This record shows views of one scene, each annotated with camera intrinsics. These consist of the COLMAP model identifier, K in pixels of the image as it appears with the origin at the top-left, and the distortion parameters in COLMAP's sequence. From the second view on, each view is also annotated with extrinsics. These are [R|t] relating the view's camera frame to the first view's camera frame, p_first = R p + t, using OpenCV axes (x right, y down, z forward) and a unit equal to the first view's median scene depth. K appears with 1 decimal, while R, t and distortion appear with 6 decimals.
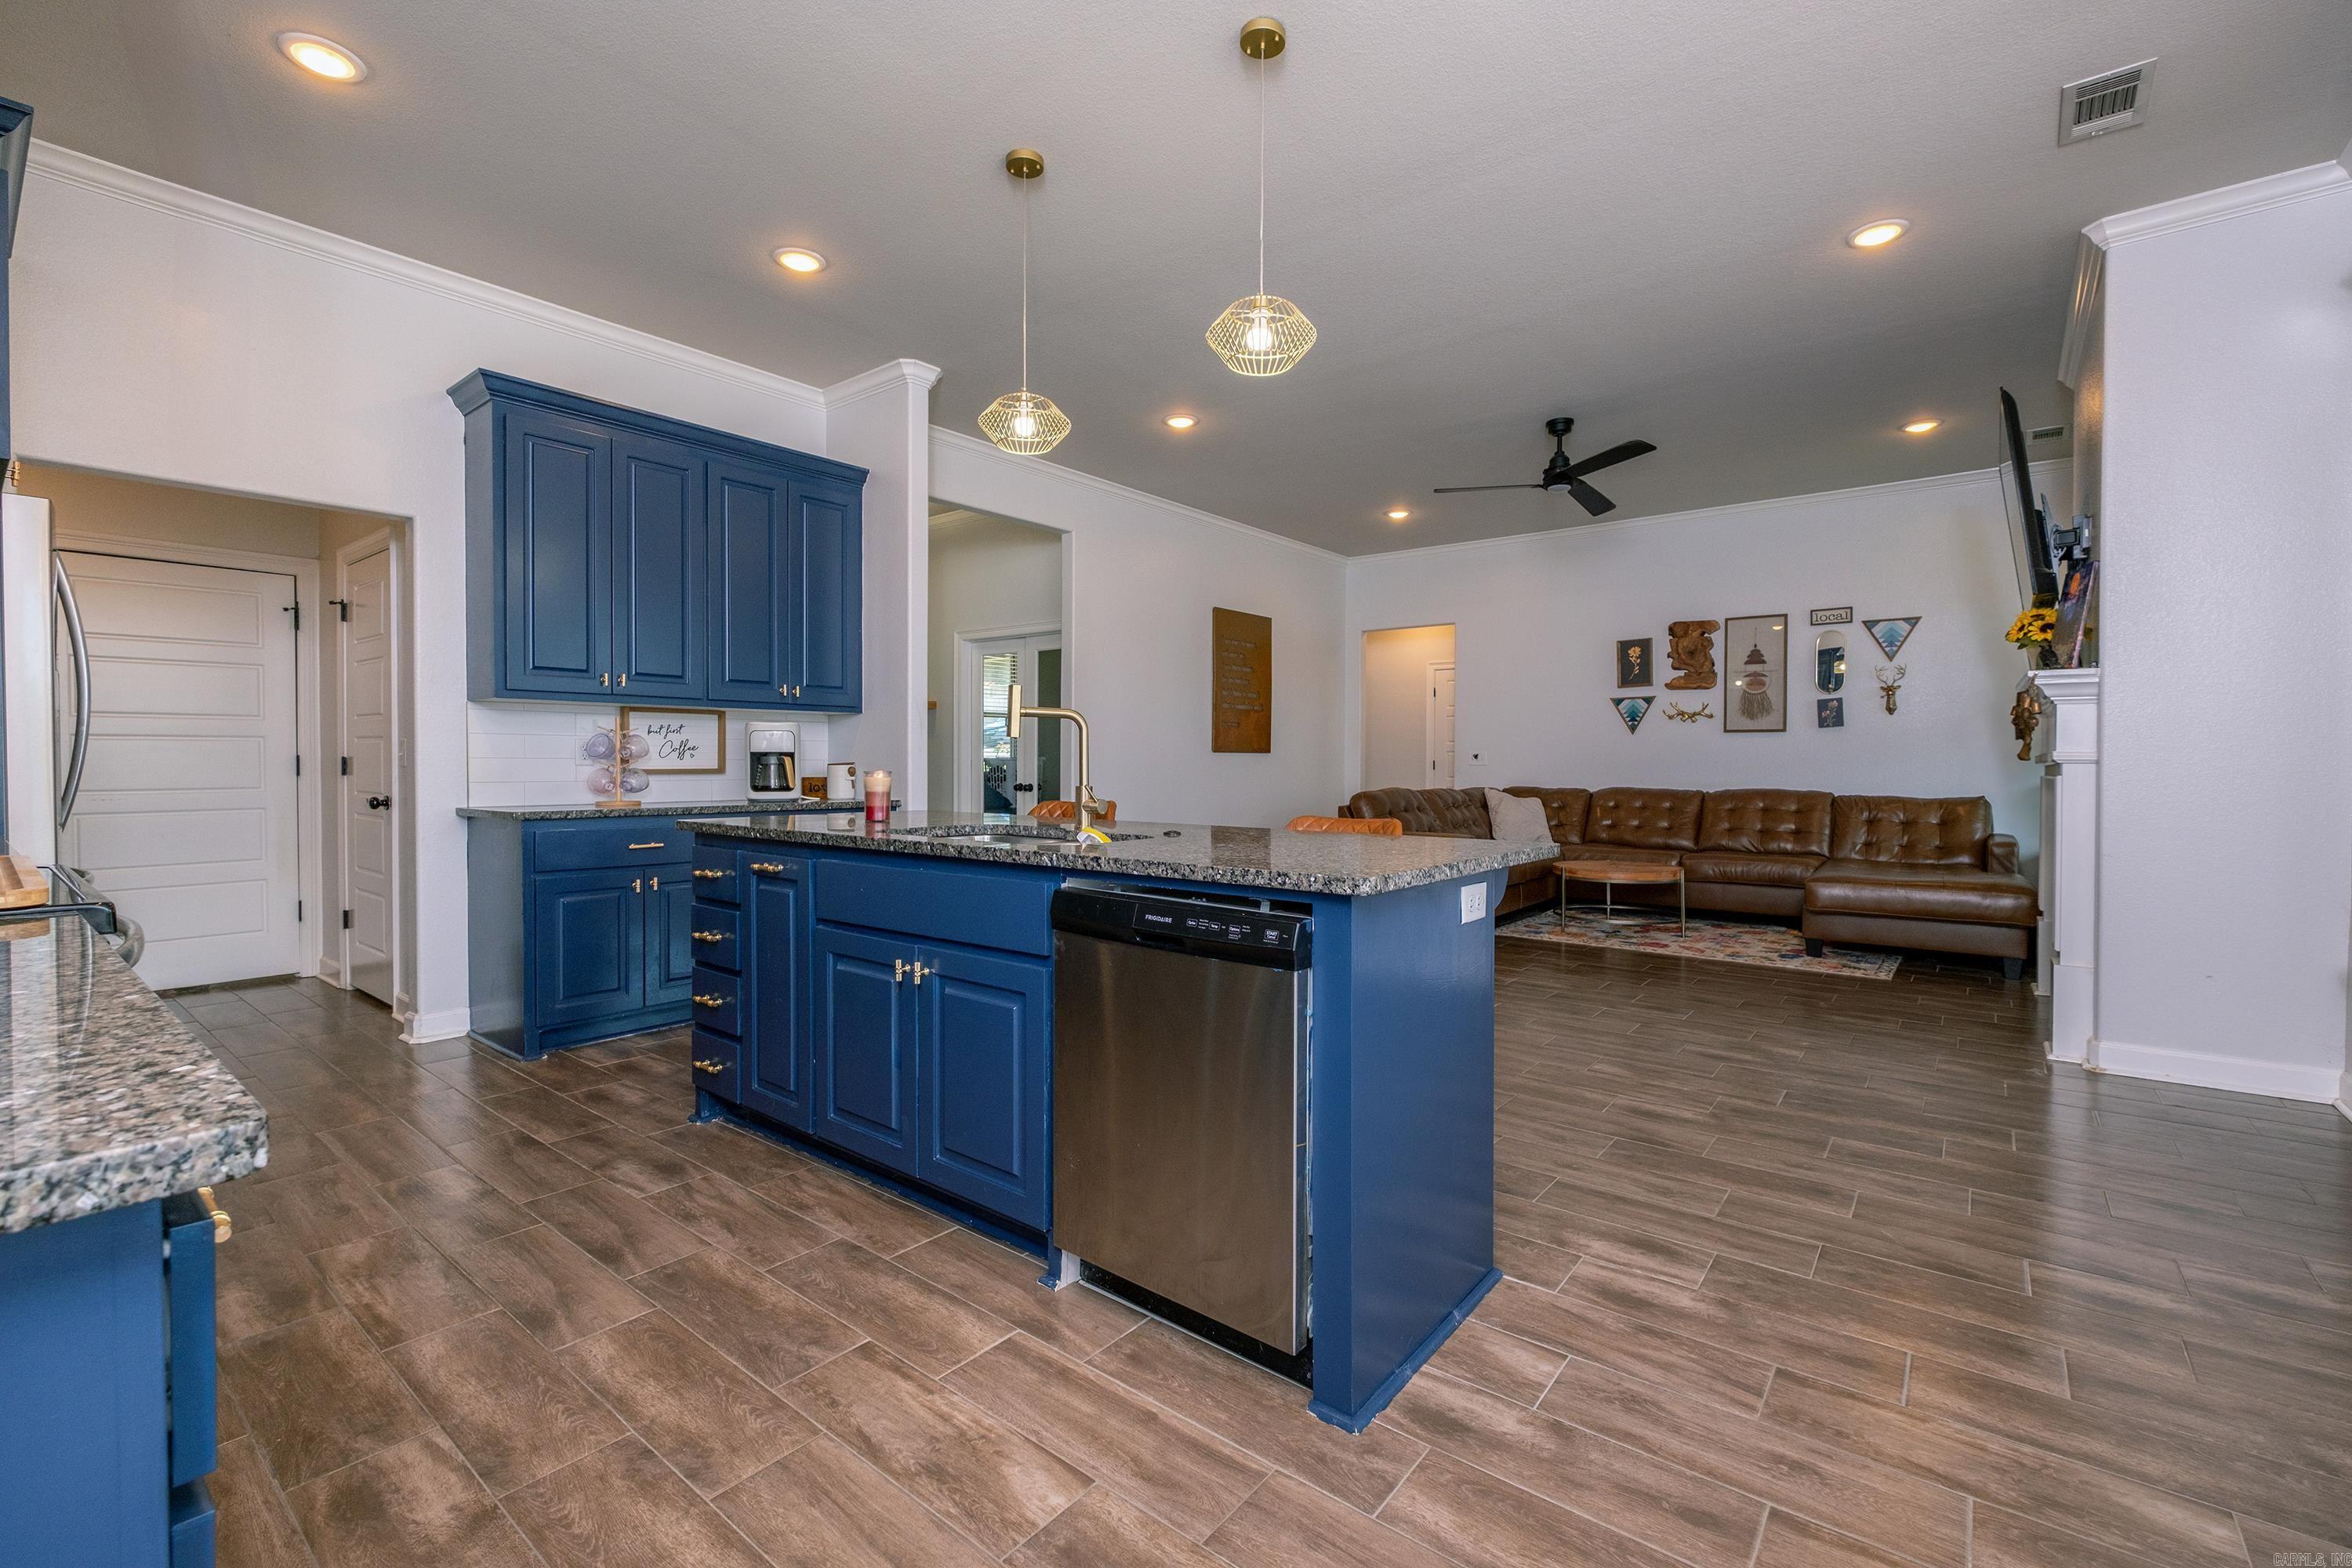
lens RADIAL K [[1009.1, 0, 1181.2], [0, 1009.1, 775.6], [0, 0, 1]] dist [0.001717, -0.003121]
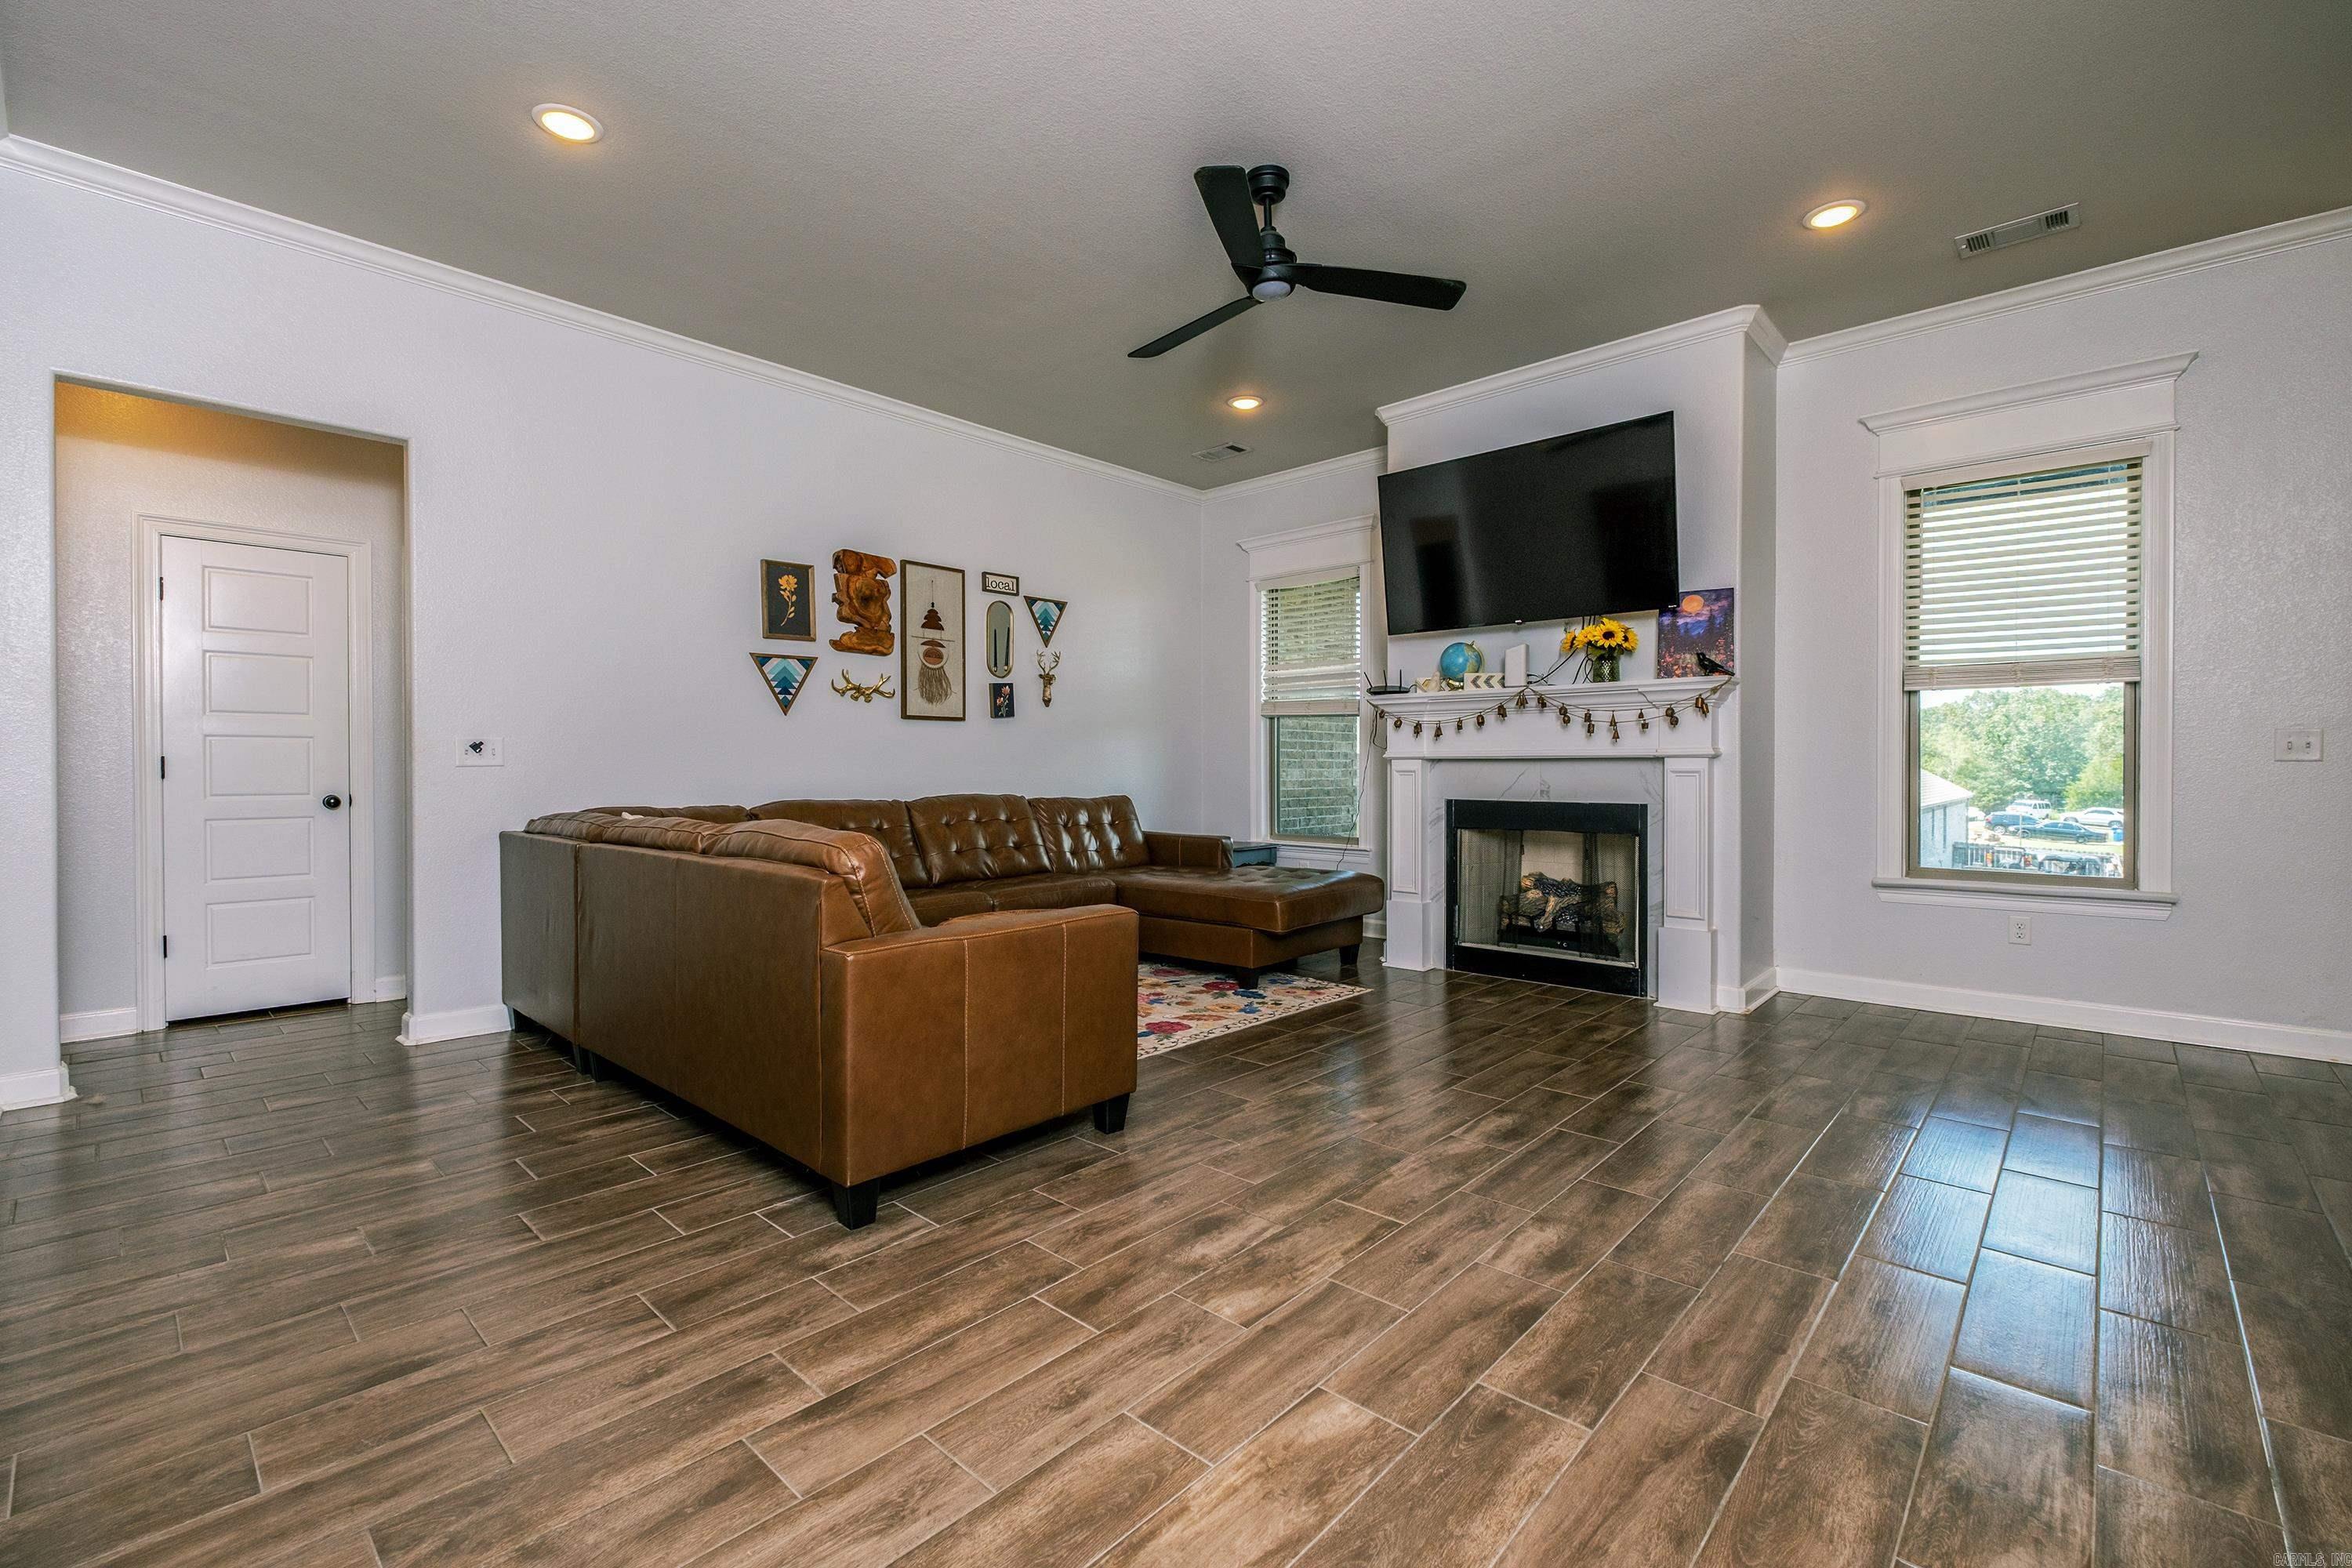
lens RADIAL K [[1015.6, 0, 1171.6], [0, 1015.6, 775.5], [0, 0, 1]] dist [-0.002058, -0.000168]
pose [[0.080662, -0.010353, 0.996688, -0.191195], [0.016651, 0.999821, 0.009038, -0.006338], [-0.996602, 0.015867, 0.080820, 0.862320]]
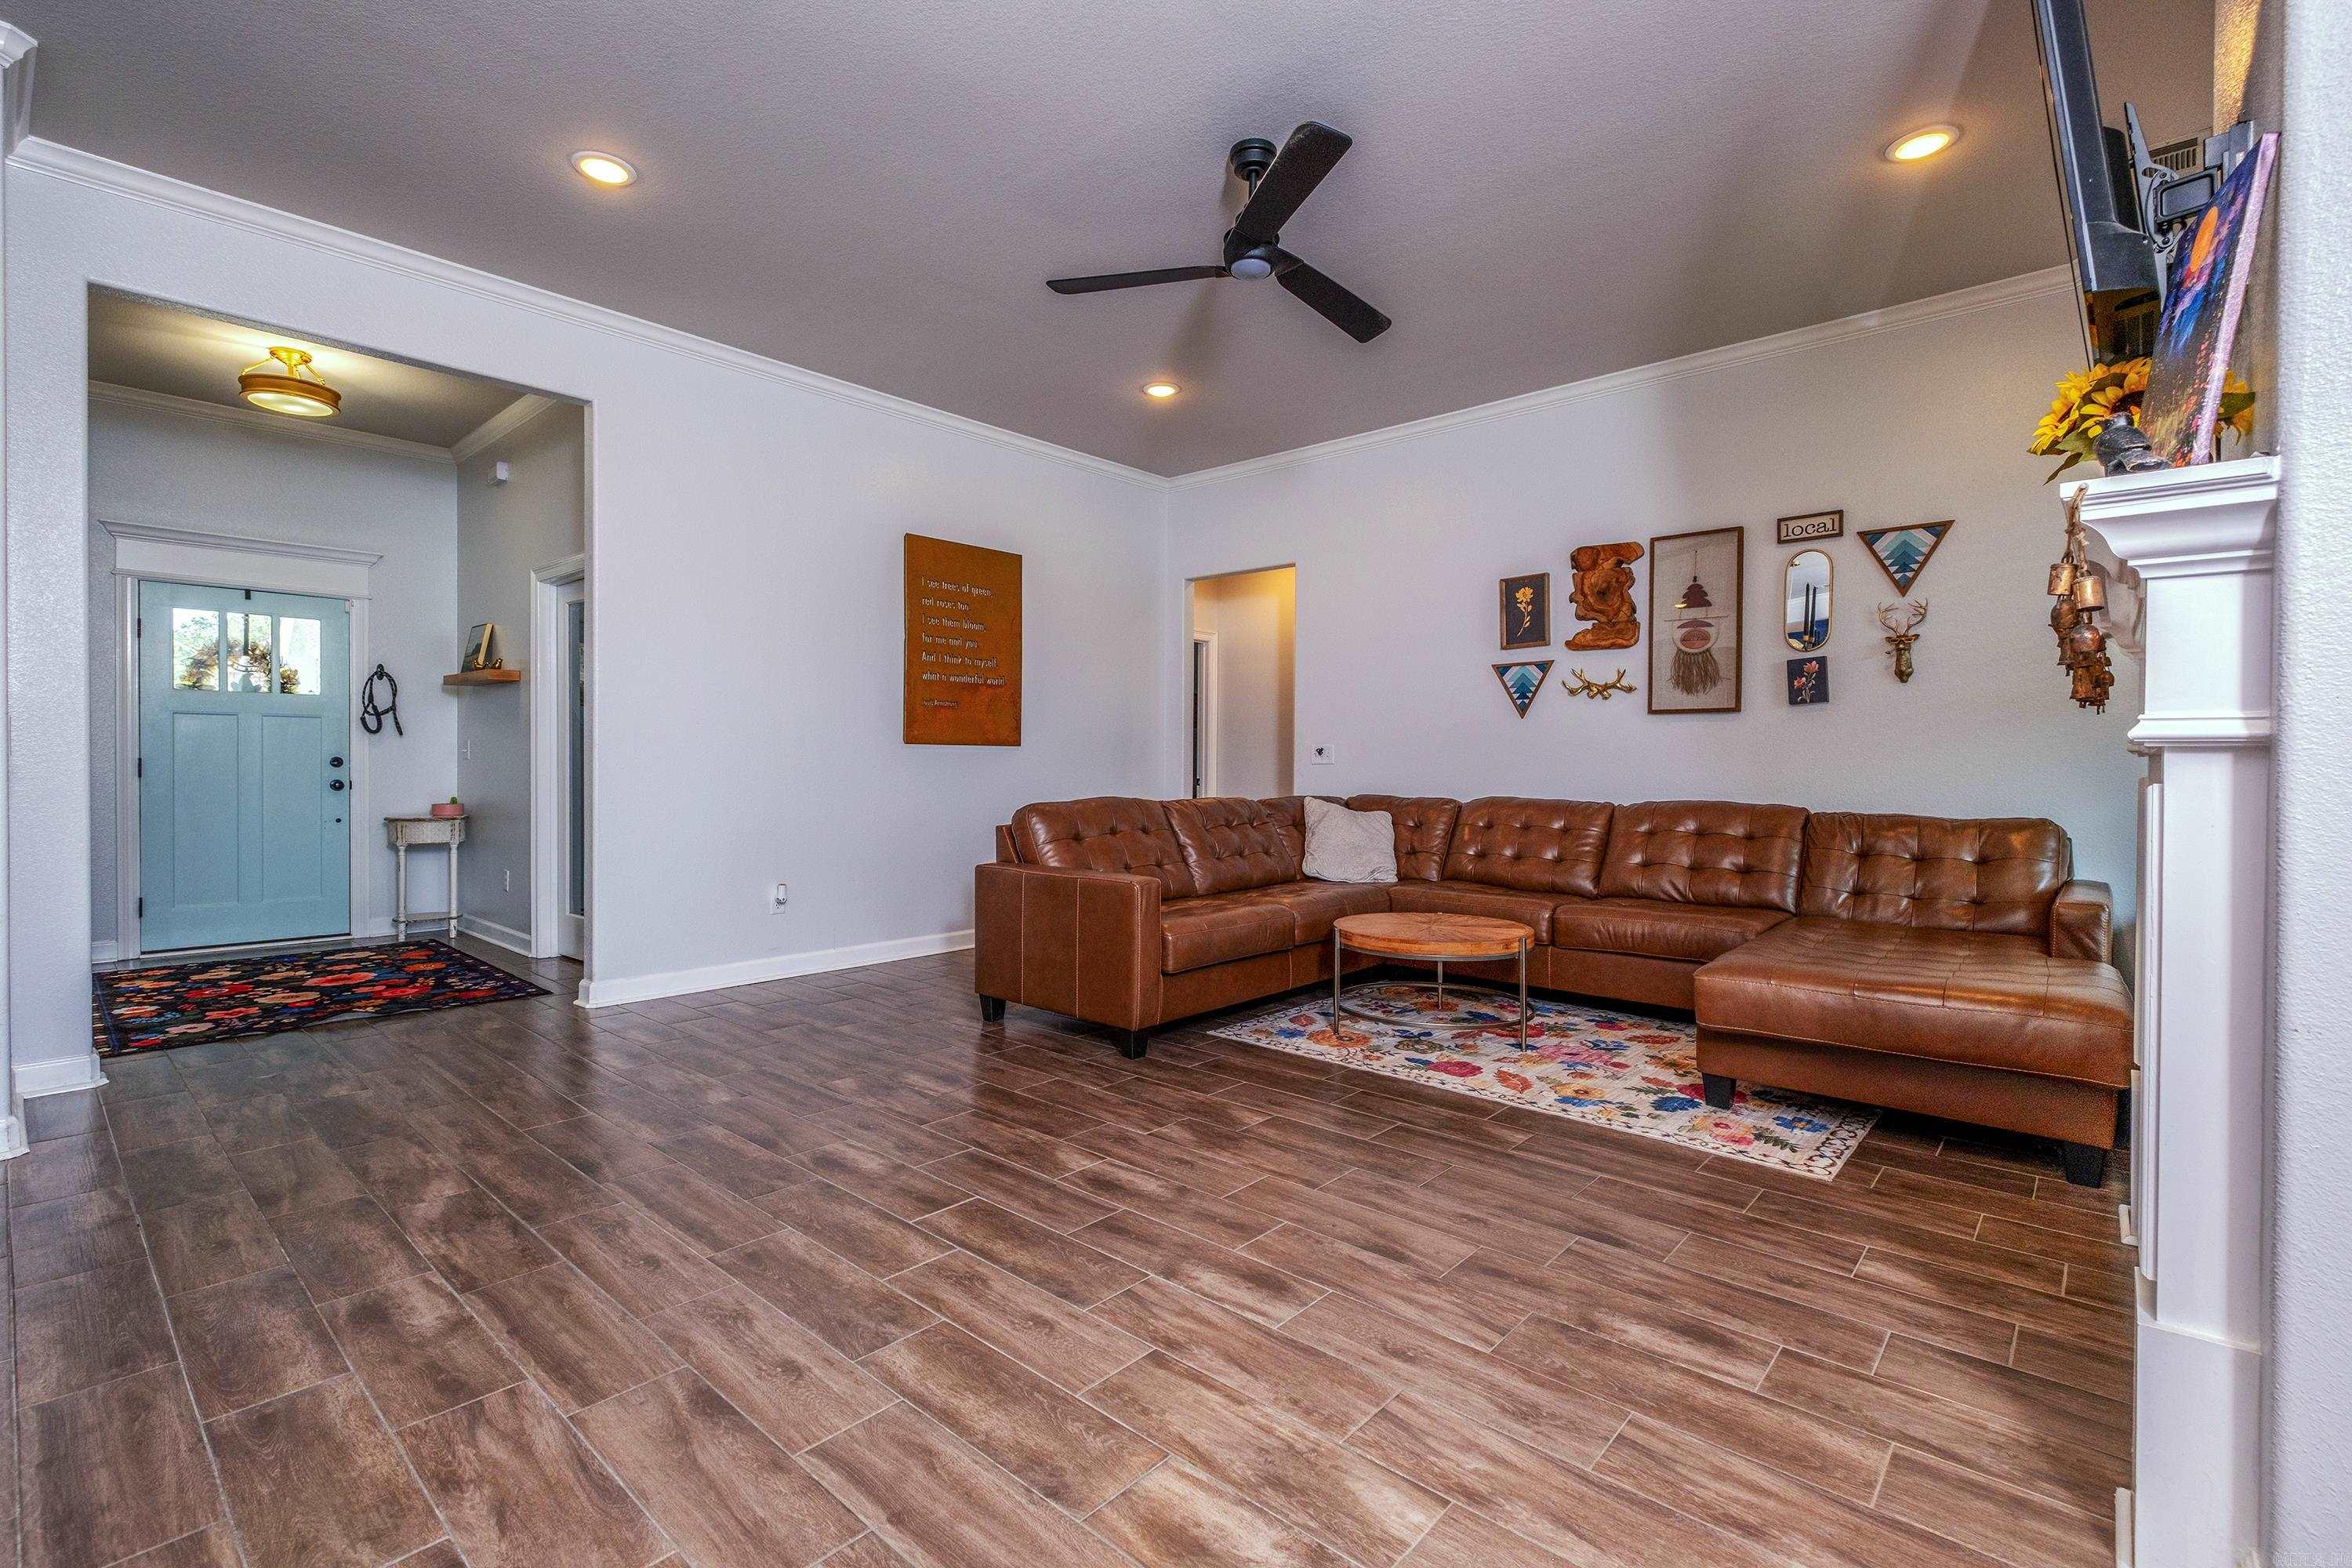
lens RADIAL K [[1050.9, 0, 1169.8], [0, 1050.9, 775.5], [0, 0, 1]] dist [-0.000406, -0.000281]
pose [[0.997812, 0.006416, -0.065805, 0.314953], [-0.006716, 0.999968, -0.004340, 0.002355], [0.065775, 0.004773, 0.997823, 0.348642]]
